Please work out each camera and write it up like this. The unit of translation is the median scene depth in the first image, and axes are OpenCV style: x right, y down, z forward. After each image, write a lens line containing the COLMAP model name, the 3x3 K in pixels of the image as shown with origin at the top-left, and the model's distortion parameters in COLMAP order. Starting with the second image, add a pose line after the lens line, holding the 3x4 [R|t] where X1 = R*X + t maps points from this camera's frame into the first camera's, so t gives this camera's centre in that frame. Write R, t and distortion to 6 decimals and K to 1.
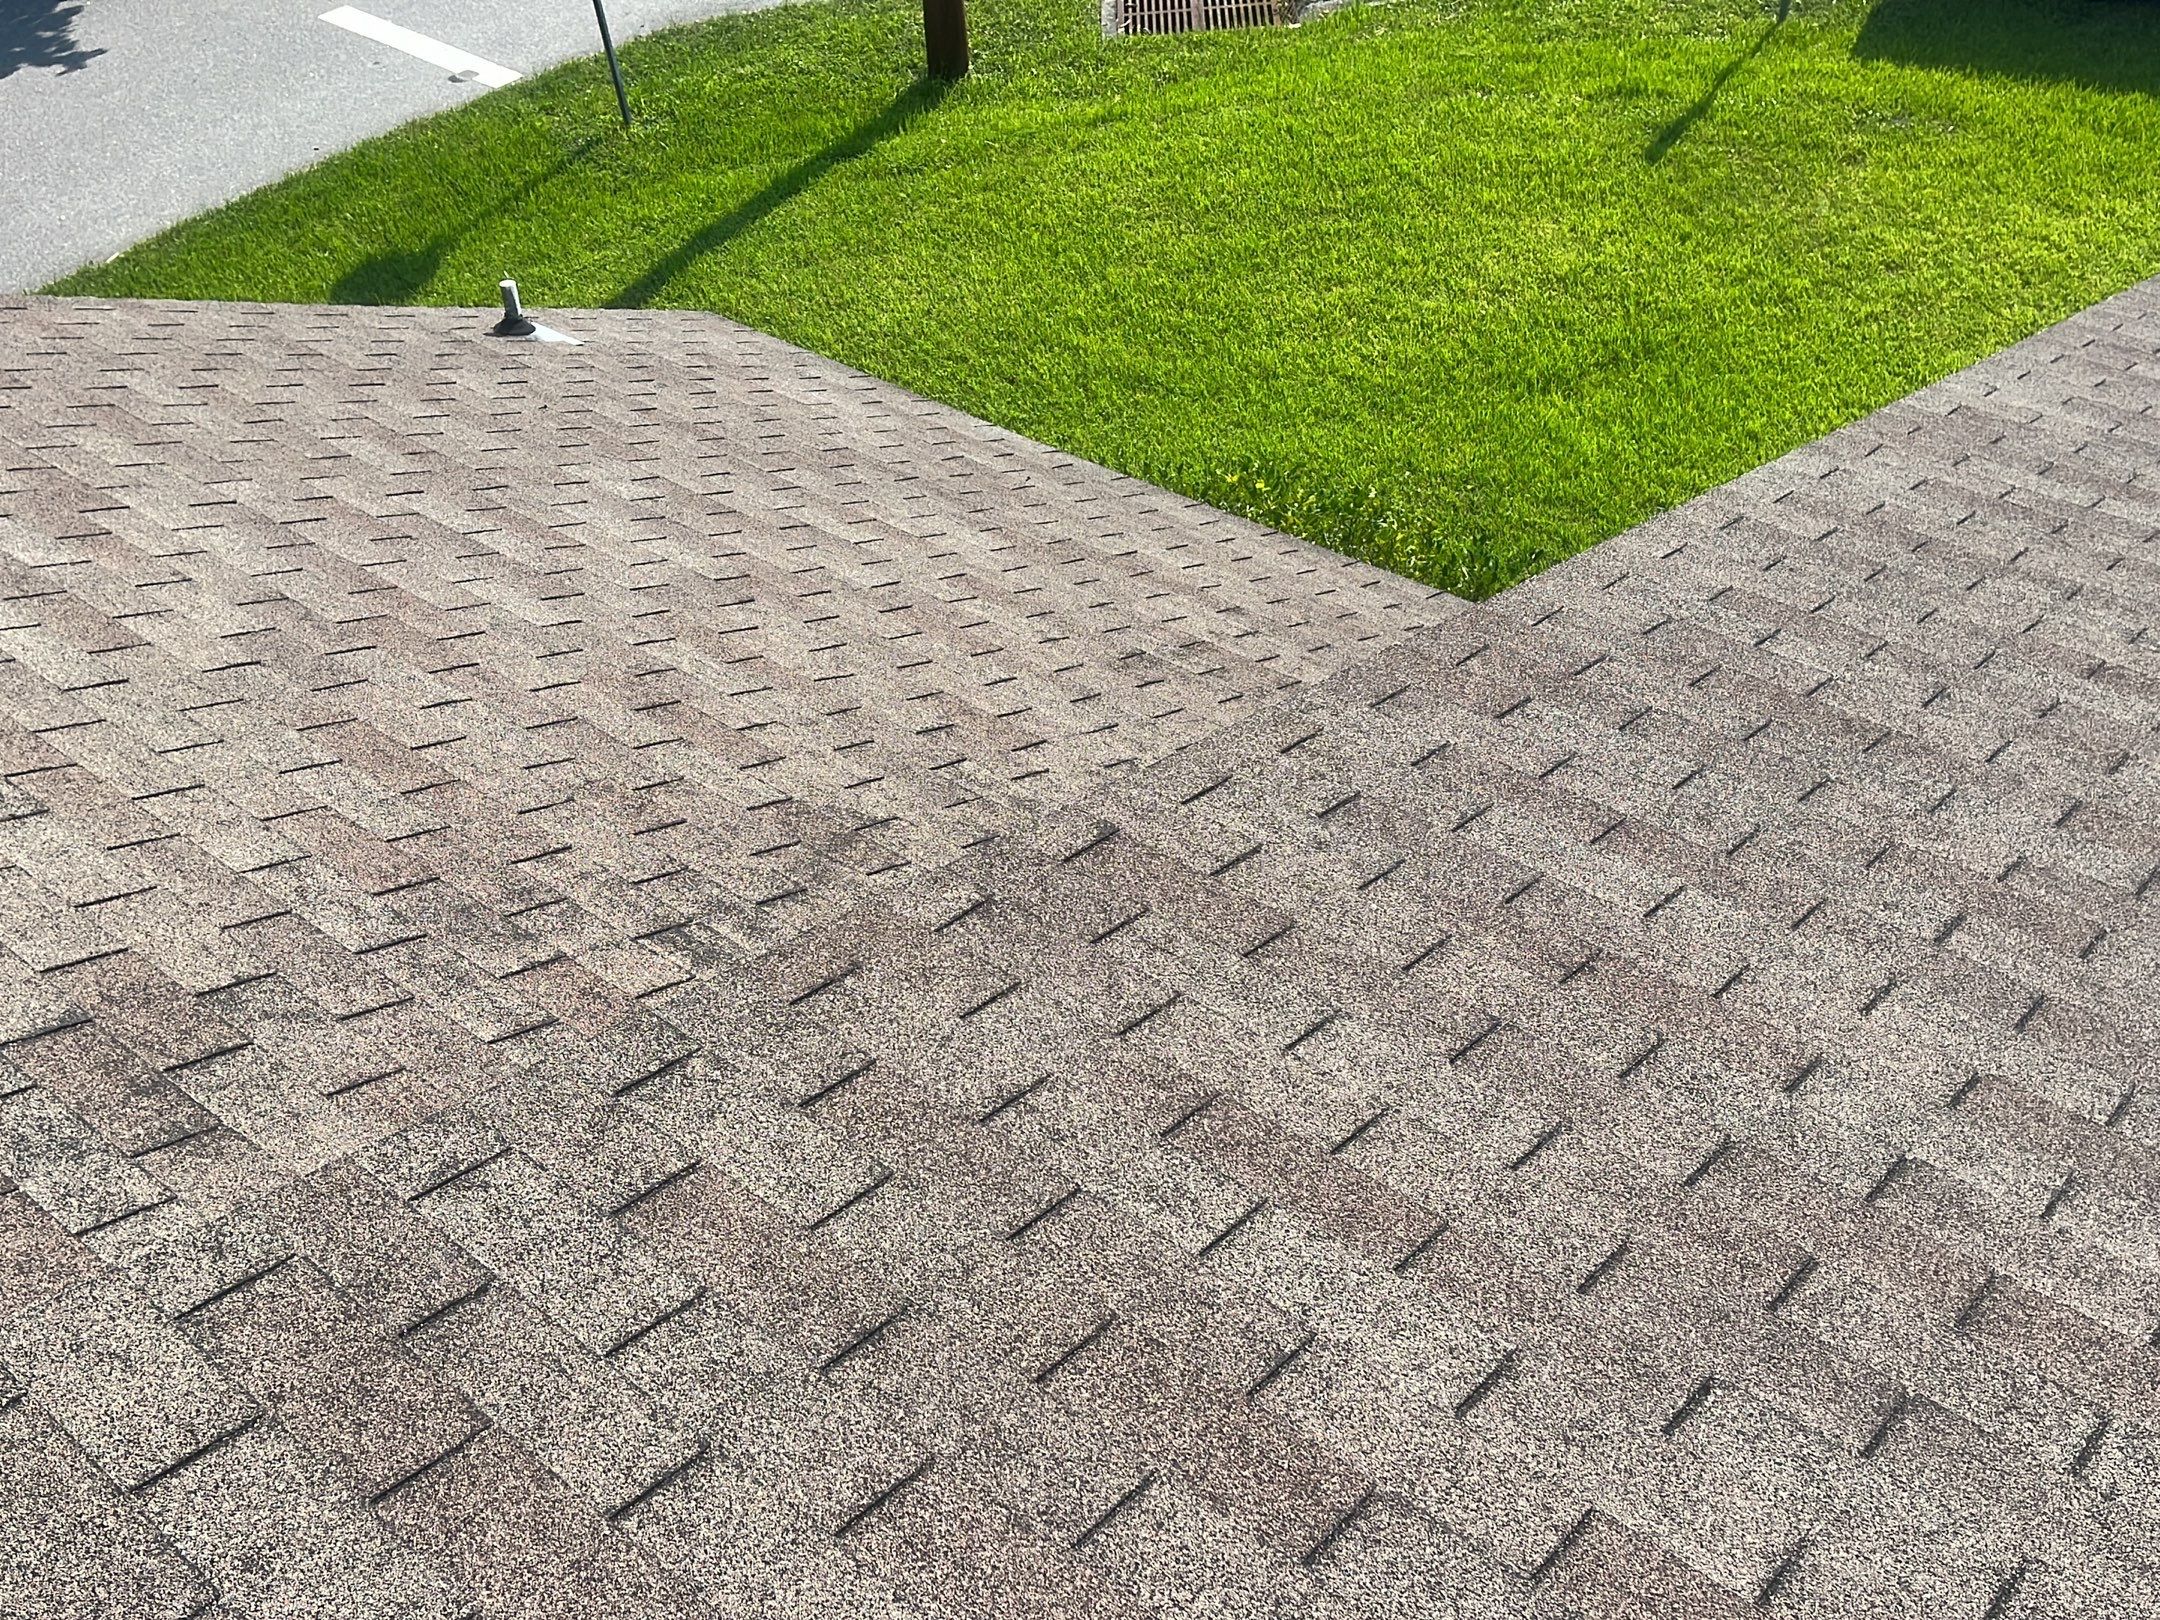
lens RADIAL K [[2035.7, 0, 1080.0], [0, 2035.7, 810.0], [0, 0, 1]] dist [-0.001548, -0.008887]
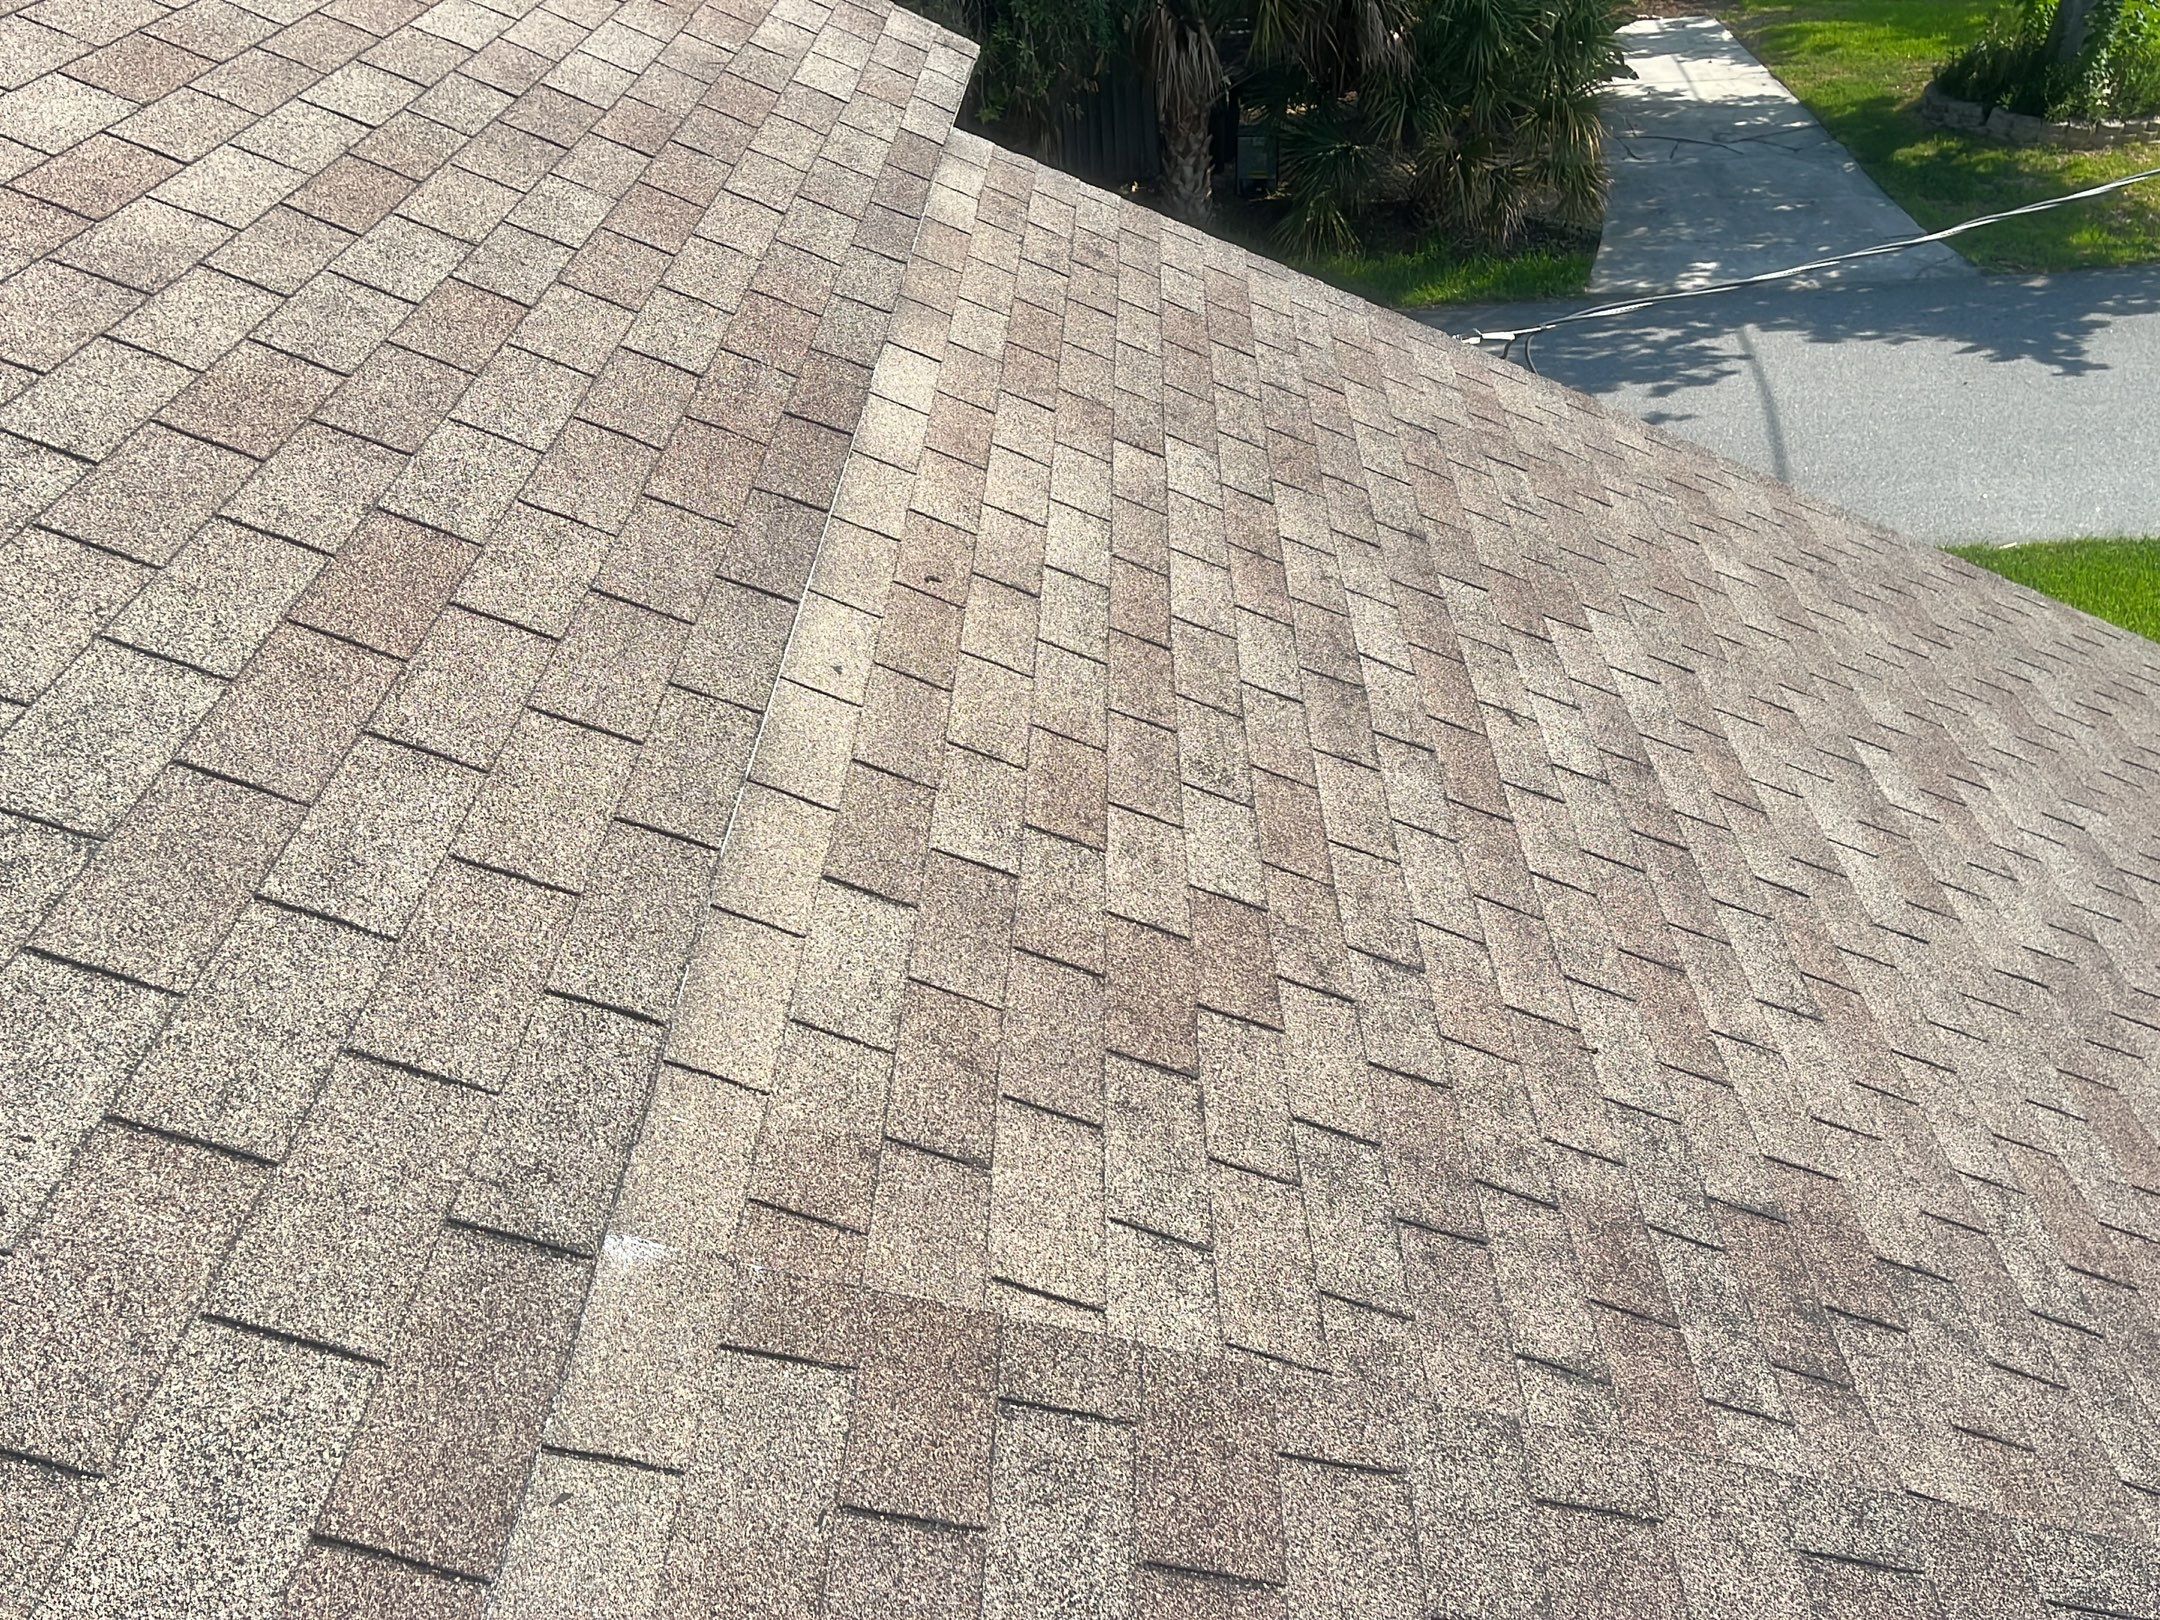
lens RADIAL K [[2035.7, 0, 1080.0], [0, 2035.7, 810.0], [0, 0, 1]] dist [-0.001548, -0.008887]
pose [[0.606846, 0.427741, -0.669907, -0.090687], [-0.514242, 0.853959, 0.079425, 0.024142], [0.606046, 0.296295, 0.738185, -0.056052]]
